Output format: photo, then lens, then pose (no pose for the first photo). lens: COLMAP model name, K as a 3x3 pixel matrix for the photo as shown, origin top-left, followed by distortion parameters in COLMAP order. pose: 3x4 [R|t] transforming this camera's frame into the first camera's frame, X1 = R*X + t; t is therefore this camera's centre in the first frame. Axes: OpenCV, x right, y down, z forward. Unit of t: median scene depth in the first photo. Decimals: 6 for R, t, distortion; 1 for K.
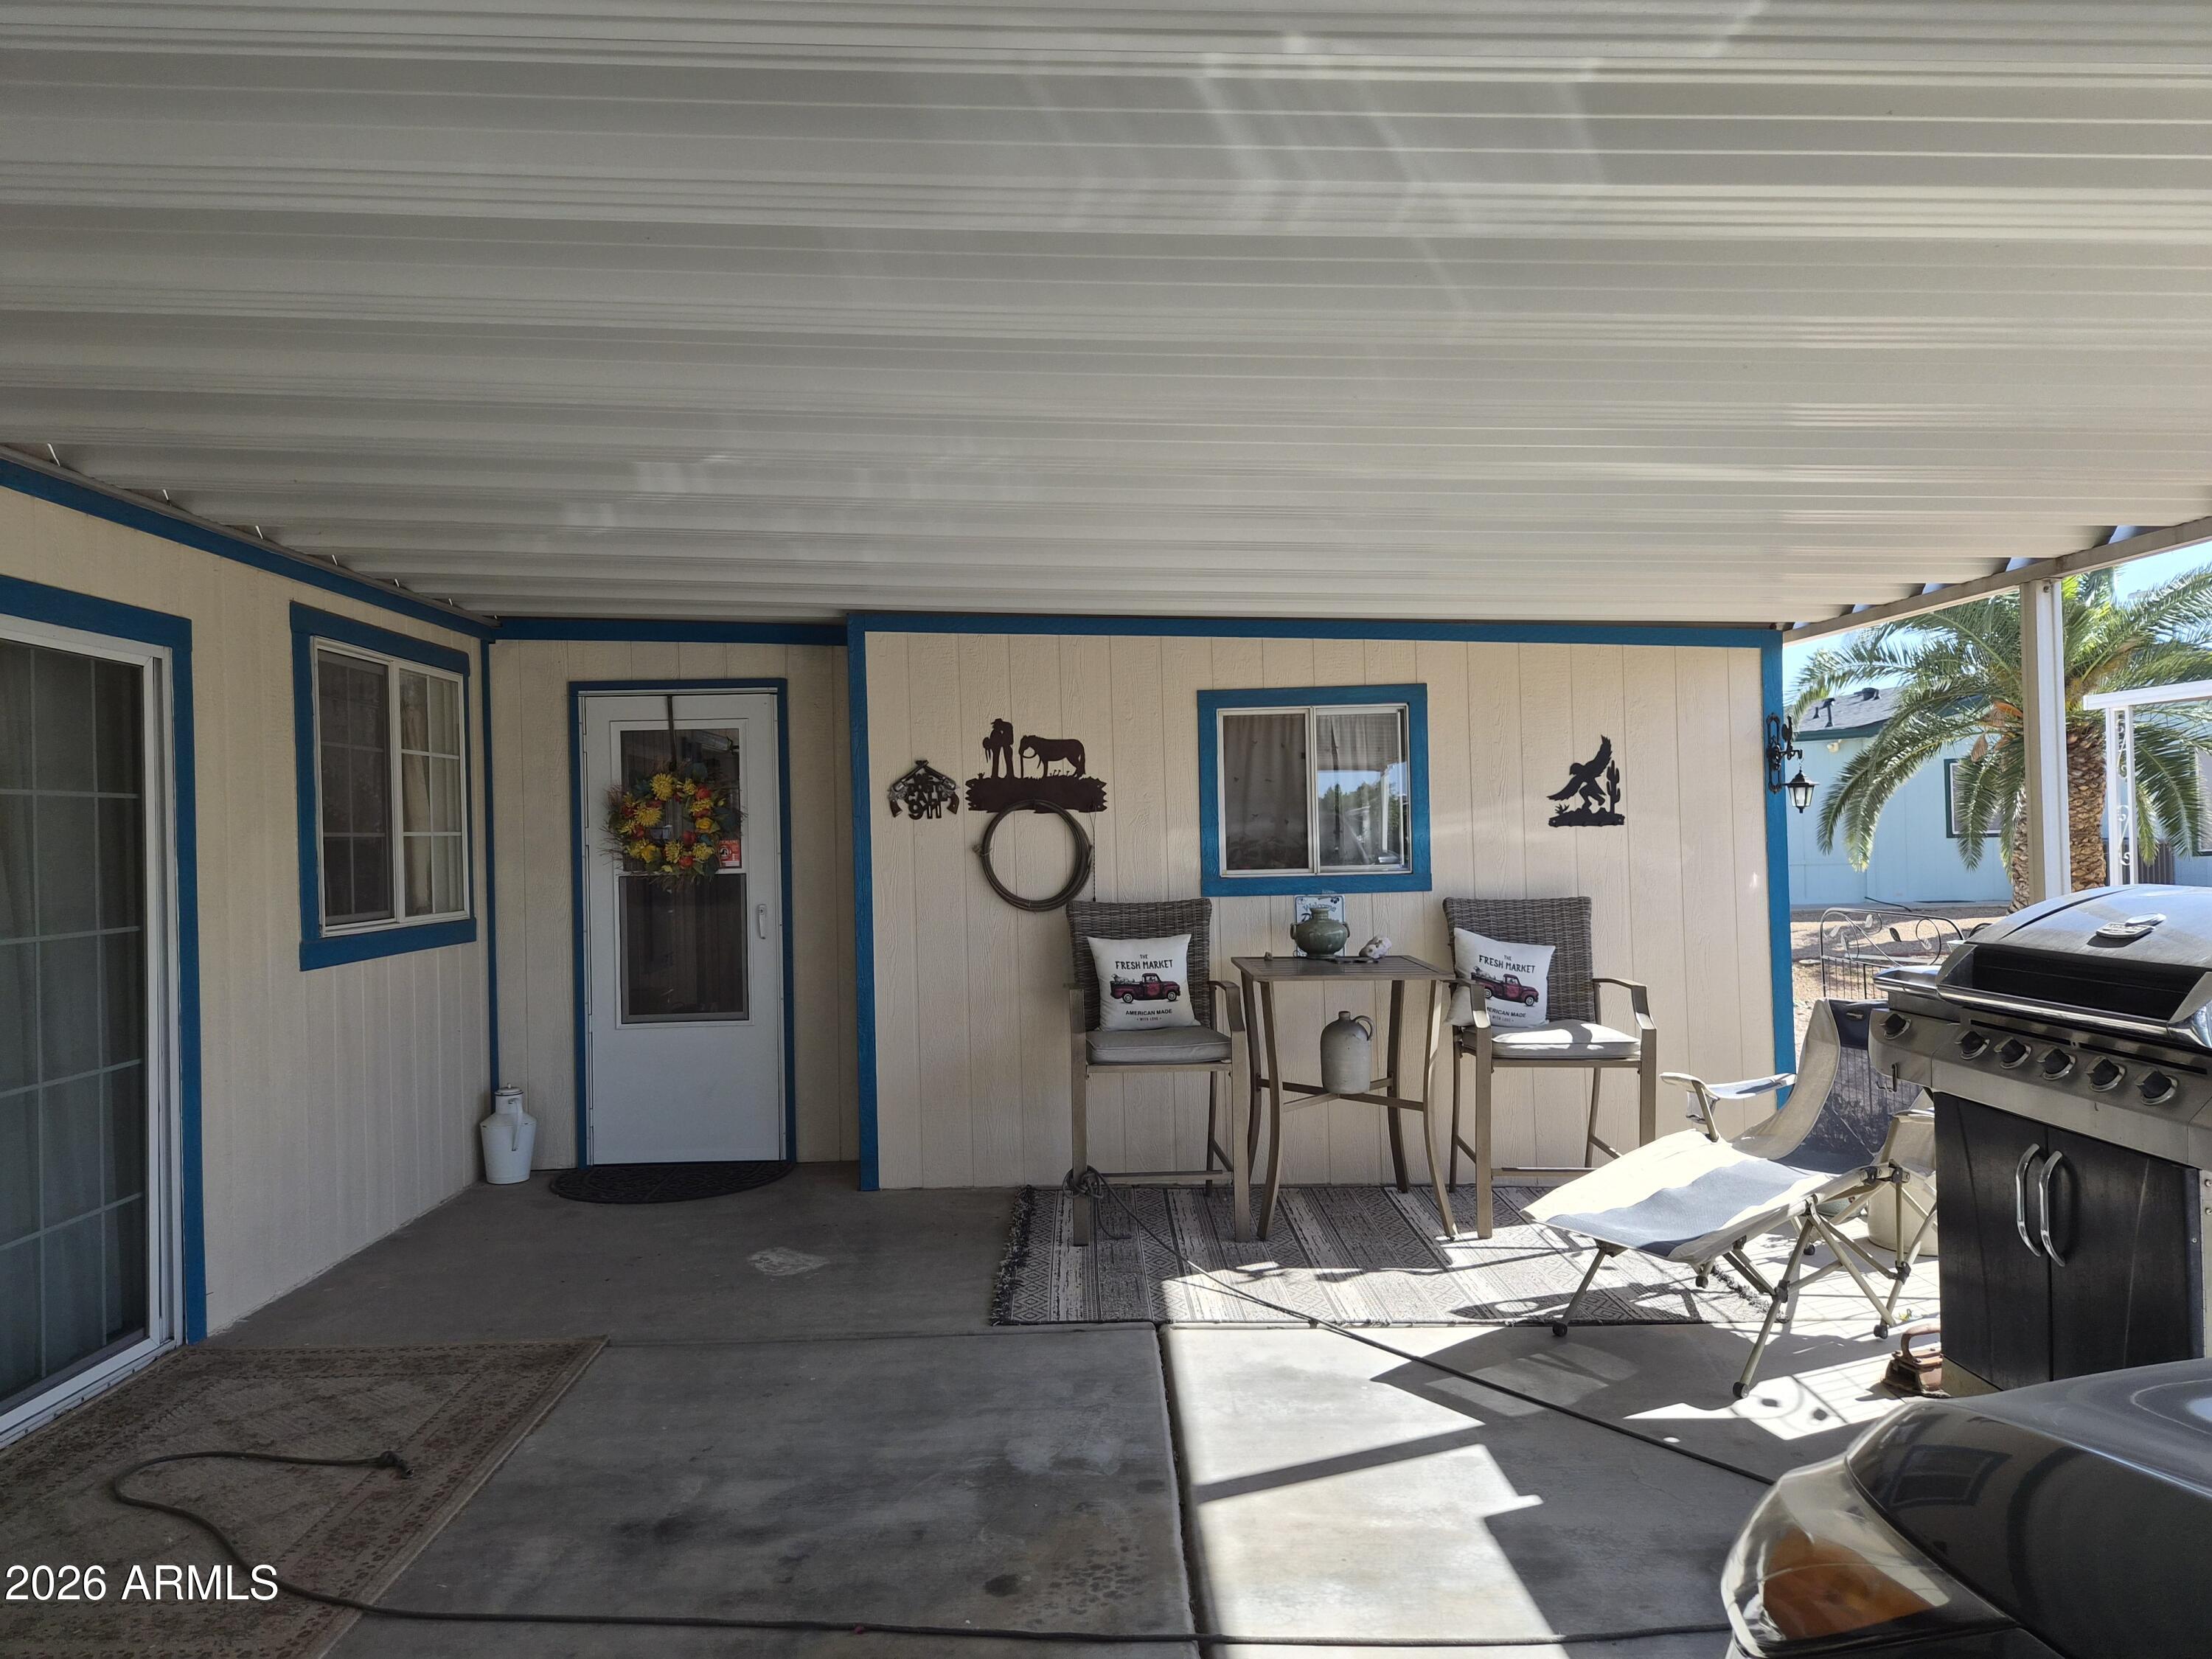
lens RADIAL K [[1507.9, 0, 1106.0], [0, 1507.9, 829.5], [0, 0, 1]] dist [0.080839, -0.076795]
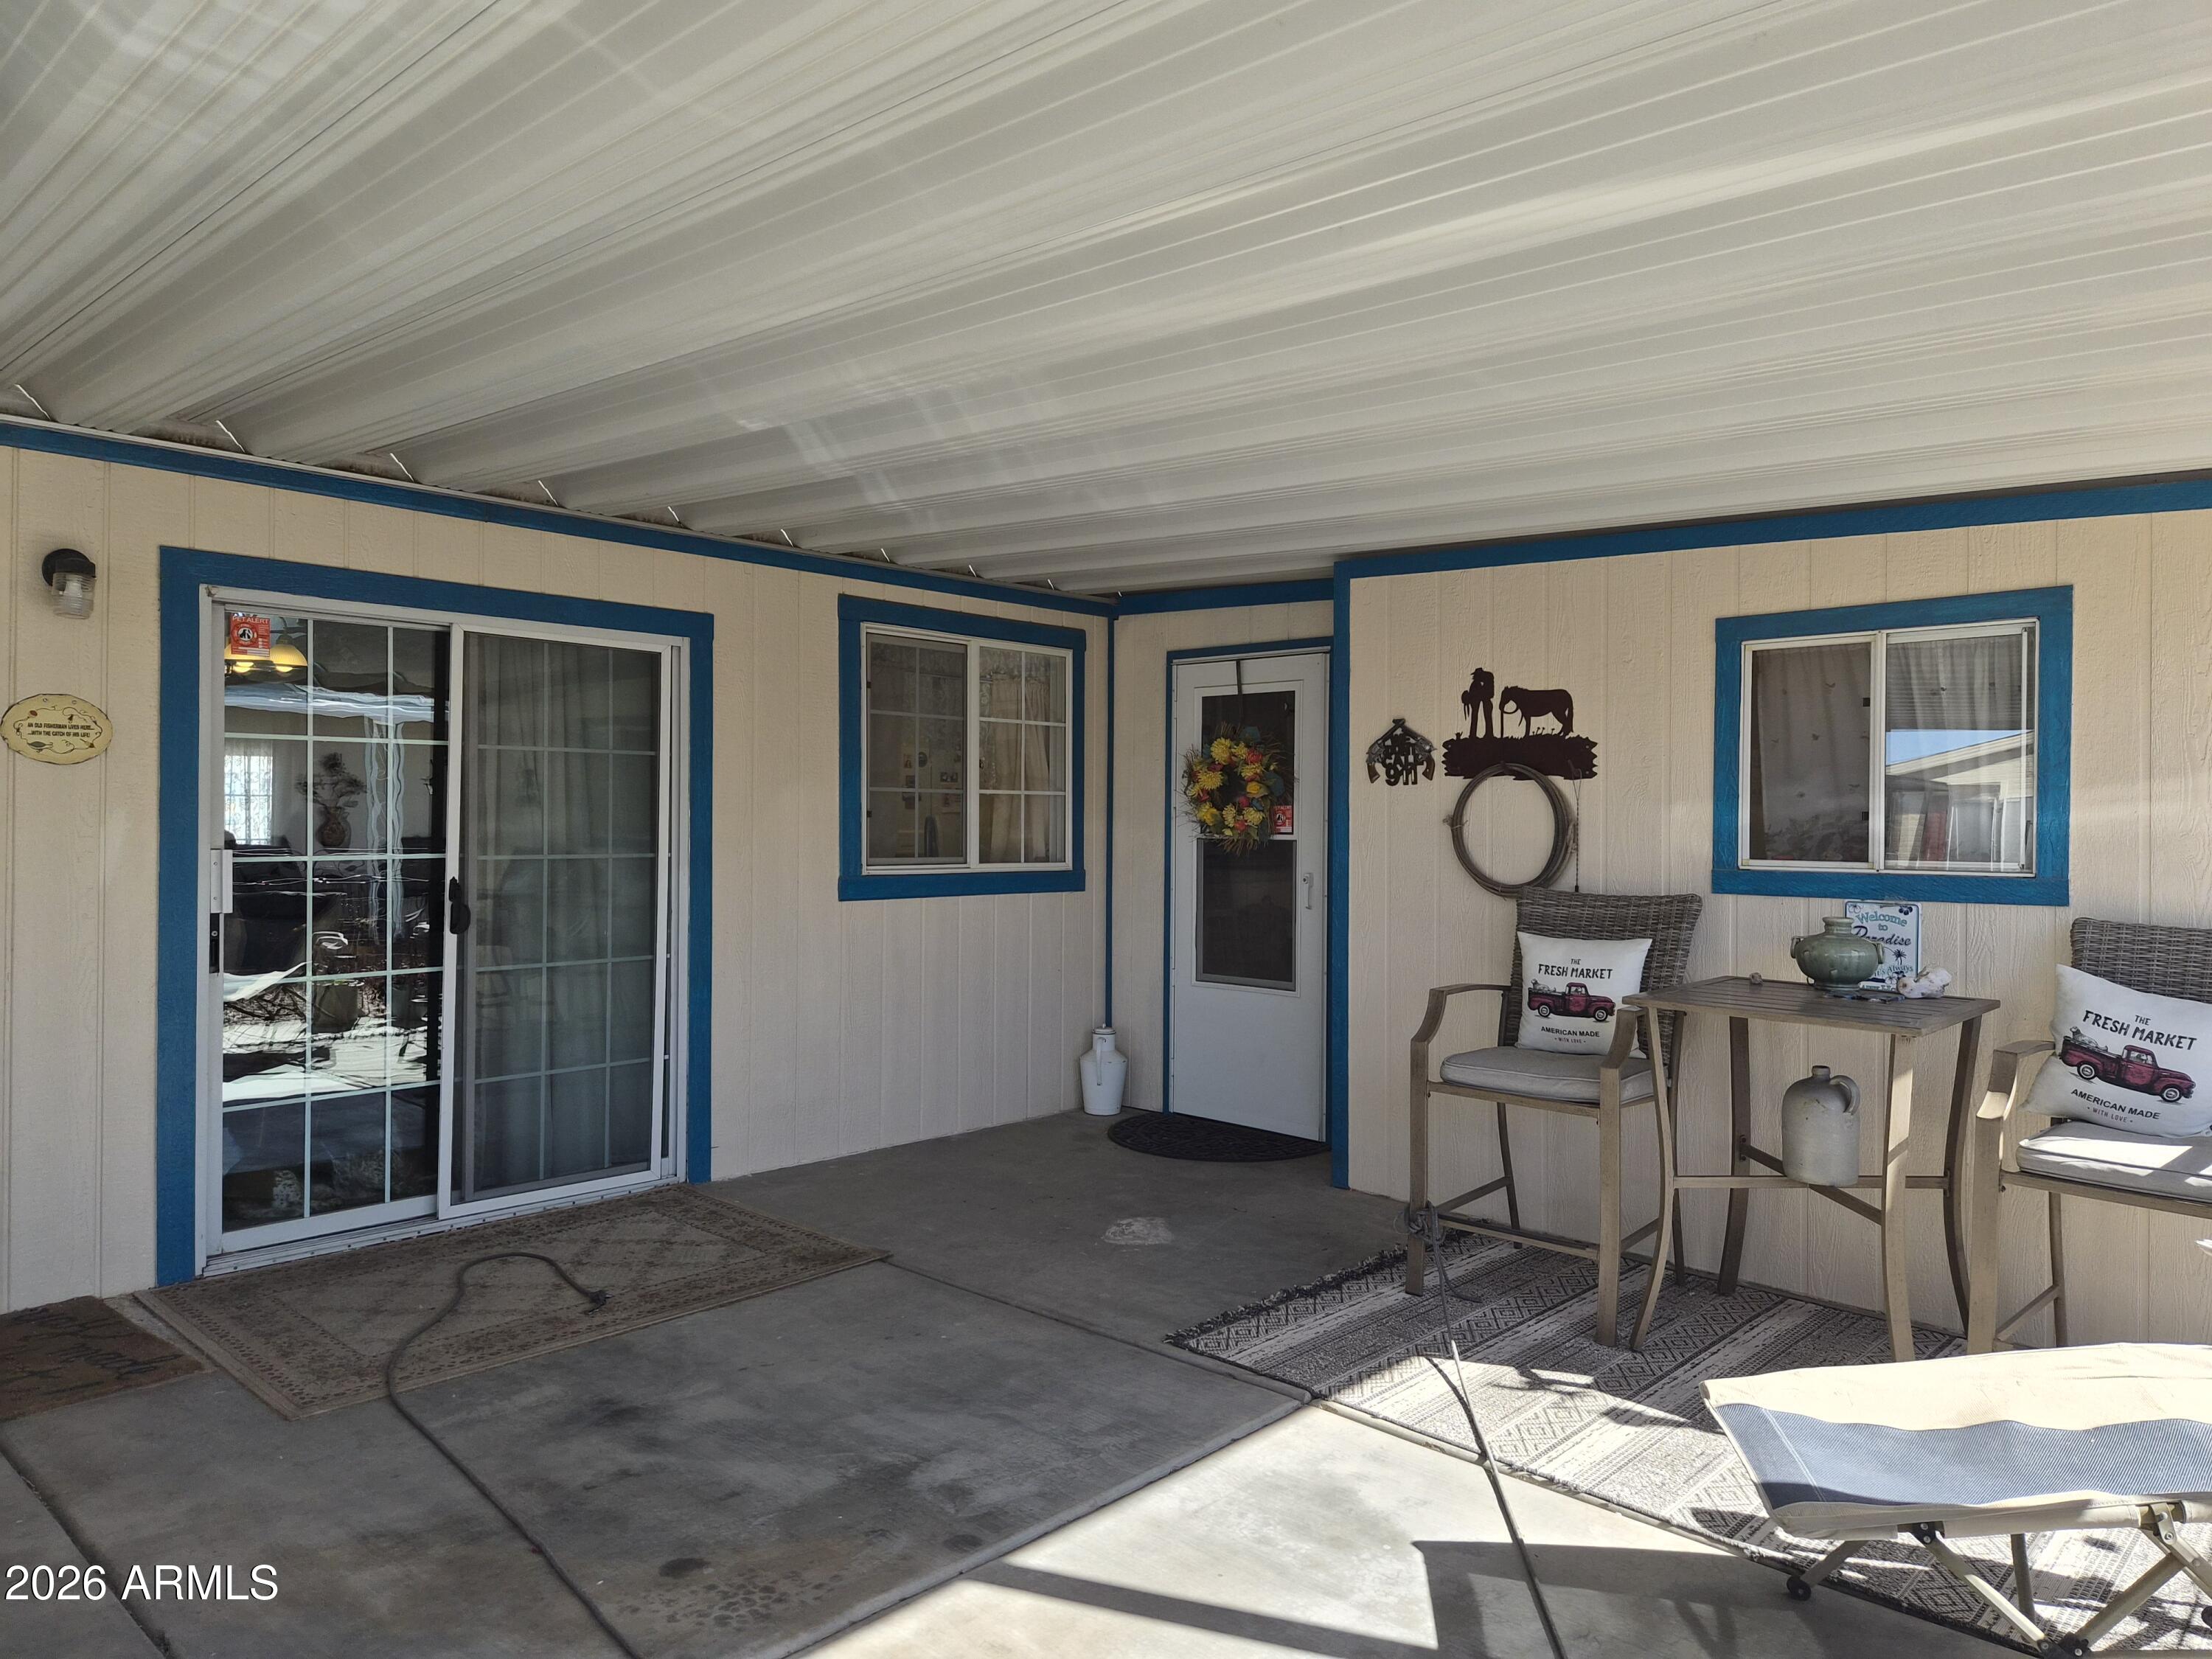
lens RADIAL K [[1507.9, 0, 1106.0], [0, 1507.9, 829.5], [0, 0, 1]] dist [0.080839, -0.076795]
pose [[0.716276, 0.034266, -0.696975, 0.399580], [-0.023850, 0.999412, 0.024623, 0.001419], [0.697410, -0.001014, 0.716672, 0.256378]]
